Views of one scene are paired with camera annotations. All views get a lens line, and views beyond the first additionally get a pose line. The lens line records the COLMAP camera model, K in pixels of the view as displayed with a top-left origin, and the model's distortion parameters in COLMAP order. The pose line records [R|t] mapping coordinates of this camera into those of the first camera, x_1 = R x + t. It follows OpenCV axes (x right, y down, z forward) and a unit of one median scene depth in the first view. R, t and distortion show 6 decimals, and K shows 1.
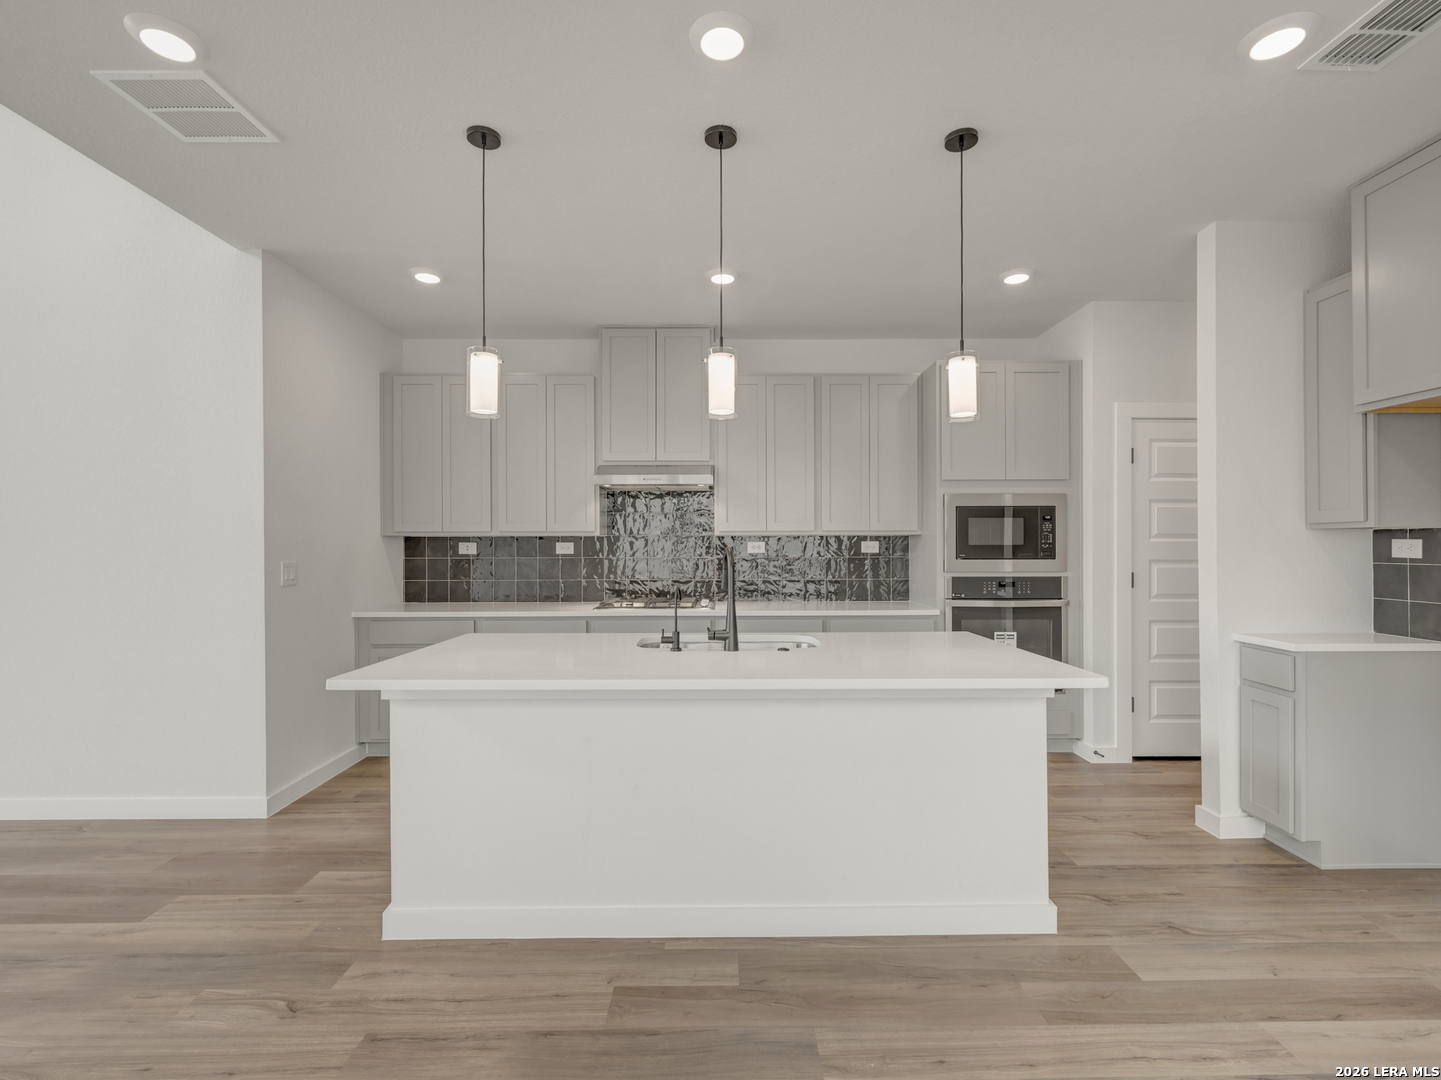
lens RADIAL K [[664.0, 0, 724.6], [0, 664.0, 543.6], [0, 0, 1]] dist [0.000206, -0.000600]
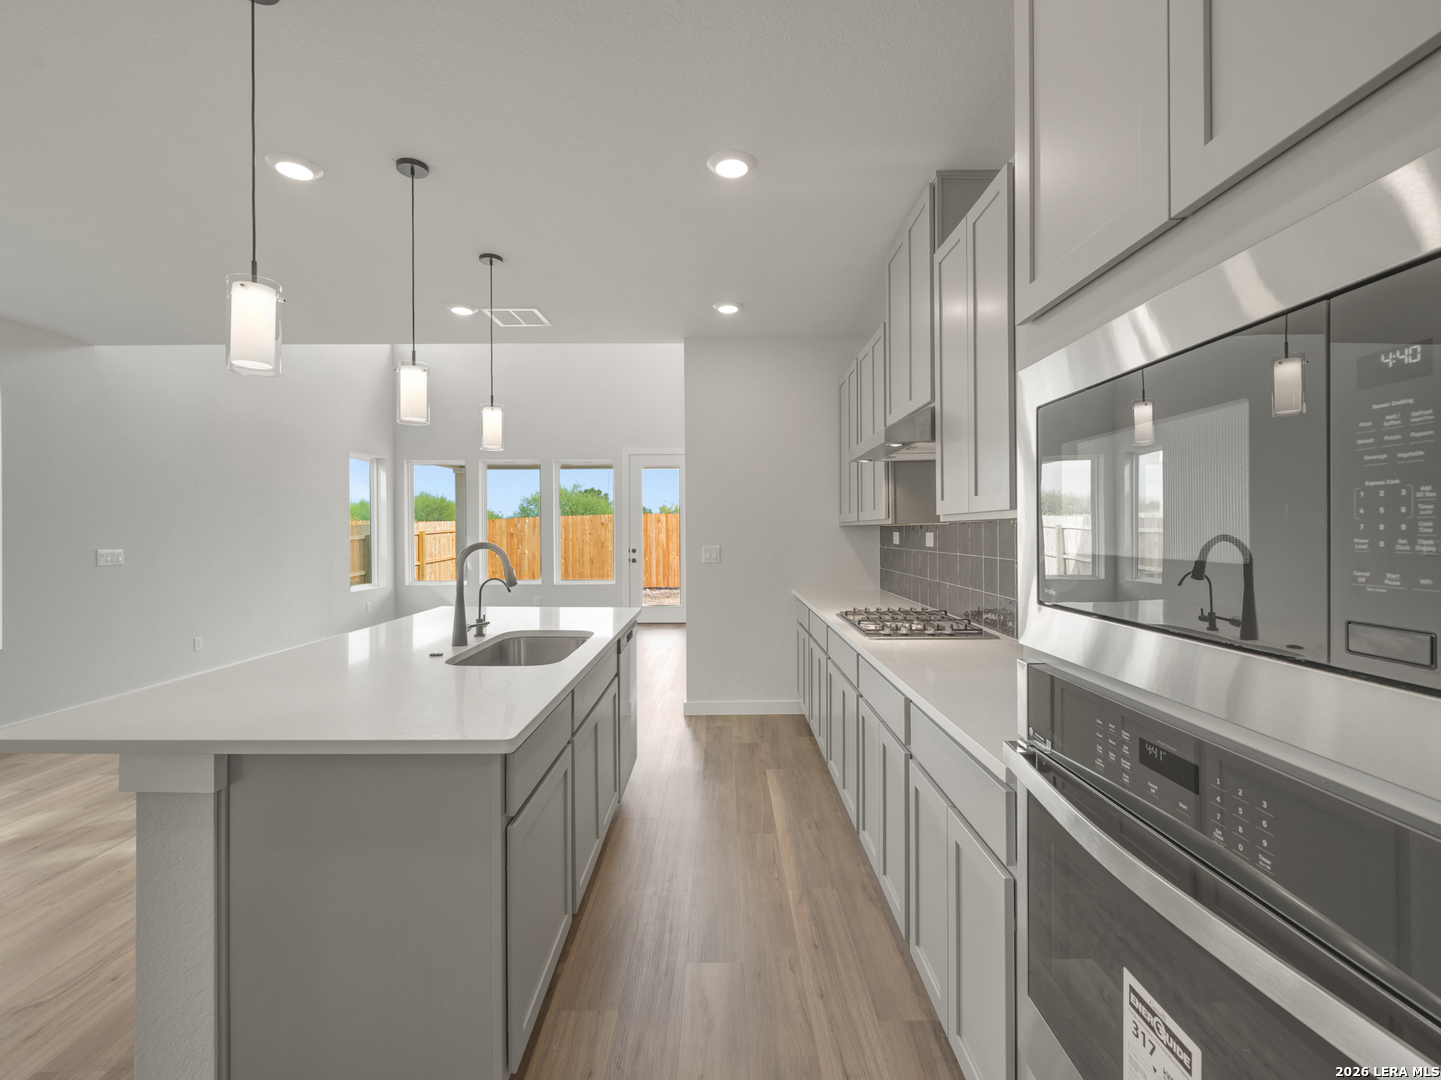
lens RADIAL K [[648.7, 0, 727.4], [0, 648.7, 534.4], [0, 0, 1]] dist [-0.002071, -0.000337]
pose [[0.000145, 0.008211, -0.999966, 0.813190], [0.005851, 0.999949, 0.008212, -0.009922], [0.999983, -0.005852, 0.000097, 1.157025]]
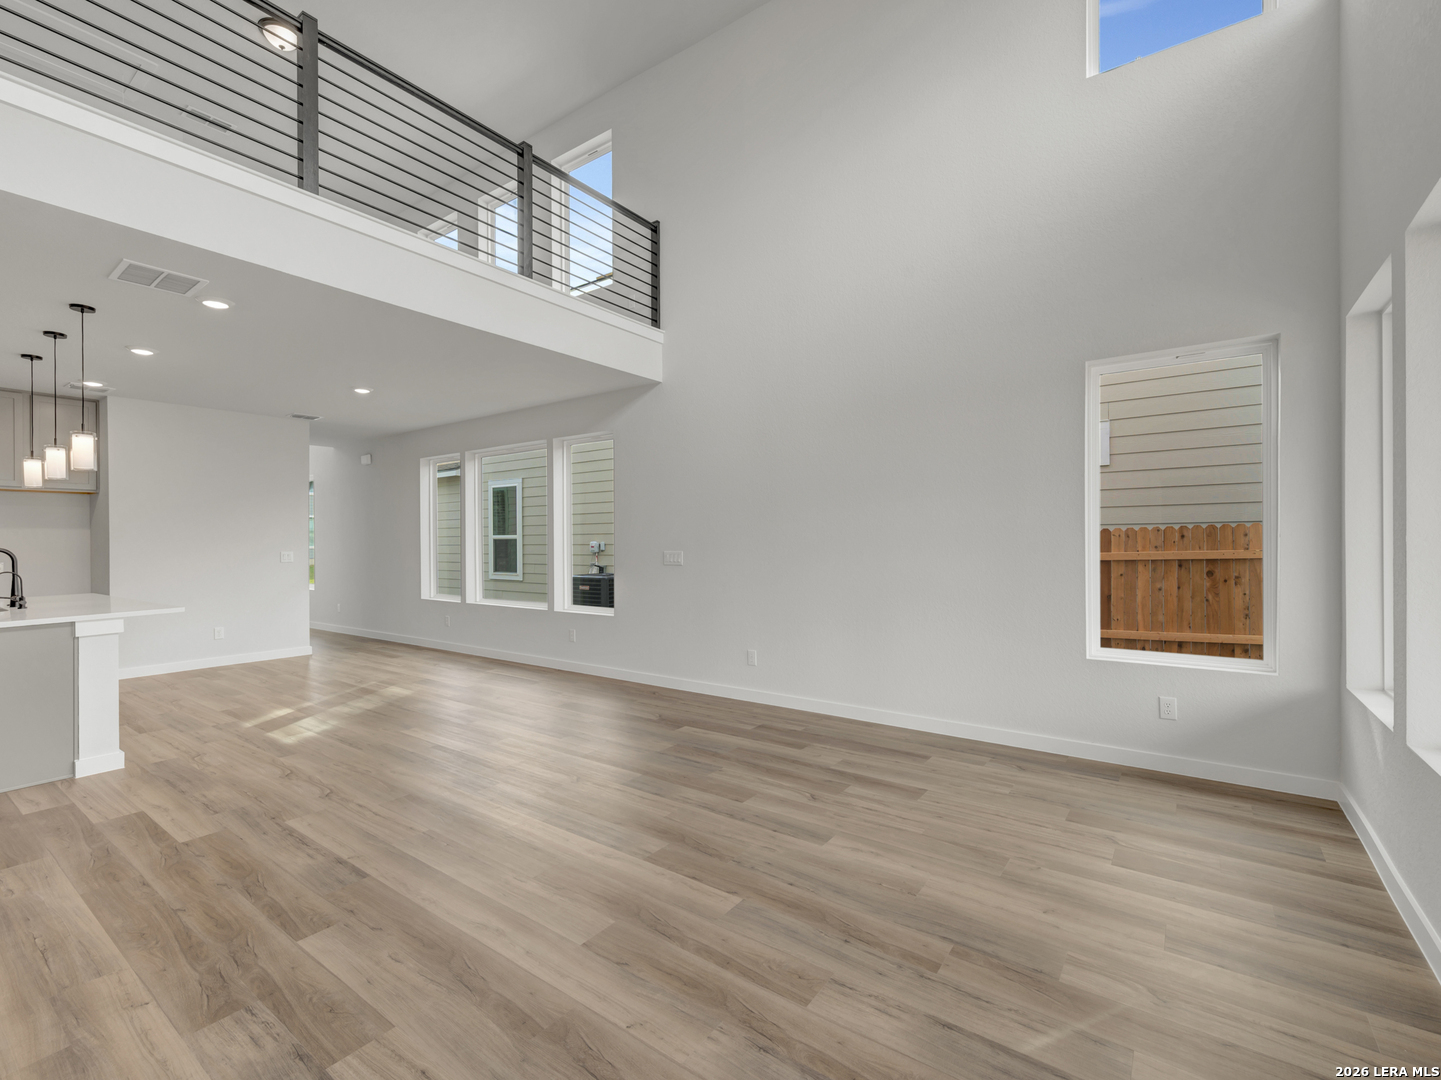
lens RADIAL K [[649.9, 0, 724.7], [0, 649.9, 542.0], [0, 0, 1]] dist [-0.000058, -0.000100]
pose [[-0.806863, 0.008036, 0.590684, -2.048230], [0.010397, 0.999946, 0.000599, 0.009129], [-0.590647, 0.006625, -0.806903, 1.047075]]
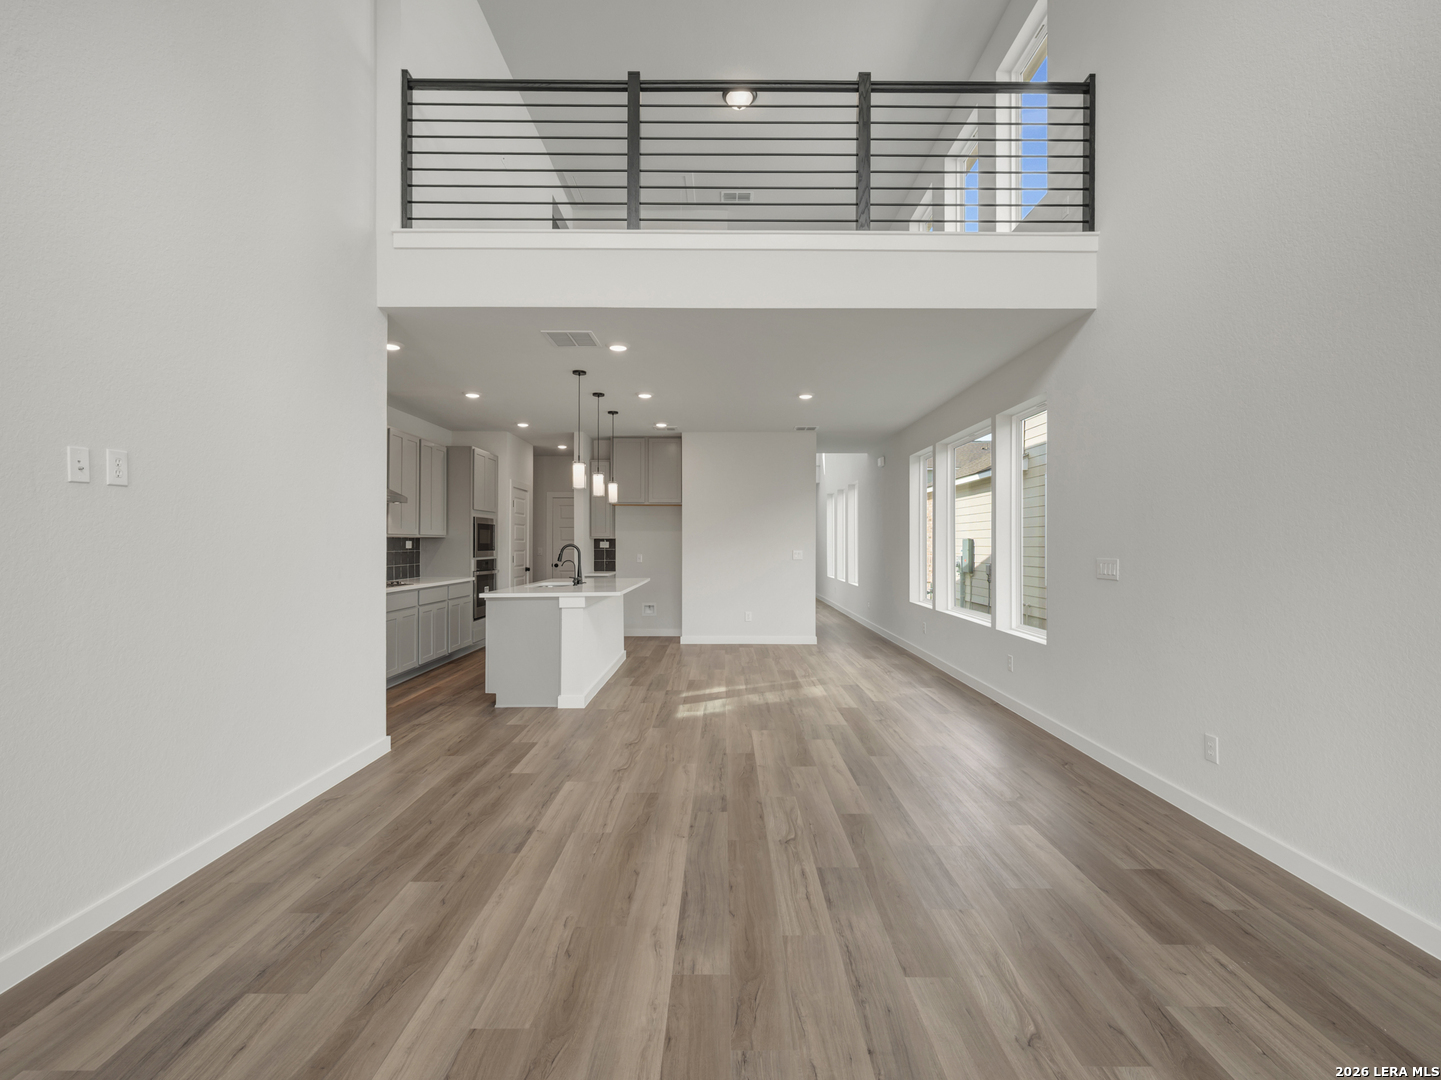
lens RADIAL K [[662.4, 0, 725.4], [0, 662.4, 549.0], [0, 0, 1]] dist [-0.002297, 0.001060]
pose [[0.002414, -0.006192, 0.999978, -2.097103], [-0.001425, 0.999980, 0.006195, 0.006625], [-0.999996, -0.001440, 0.002405, 0.351849]]
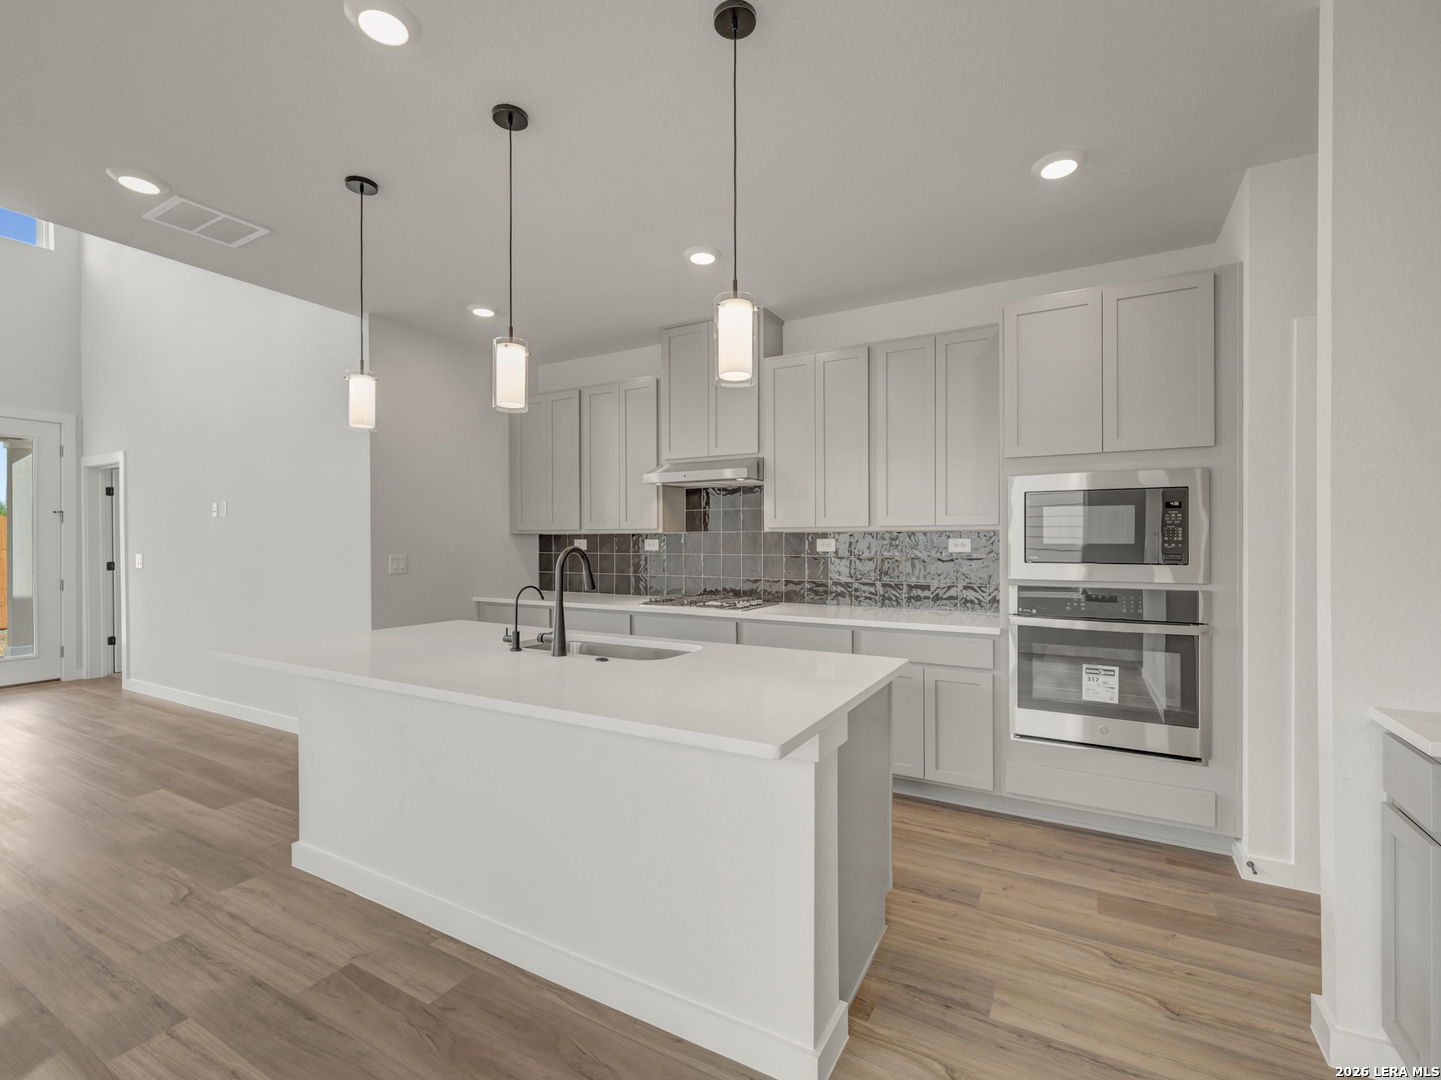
lens RADIAL K [[643.9, 0, 720.5], [0, 643.9, 540.0], [0, 0, 1]] dist [-0.001386, 0.000358]
pose [[0.869884, 0.001185, -0.493255, 0.546087], [-0.000819, 0.999999, 0.000957, -0.003098], [0.493255, -0.000429, 0.869884, 0.259887]]
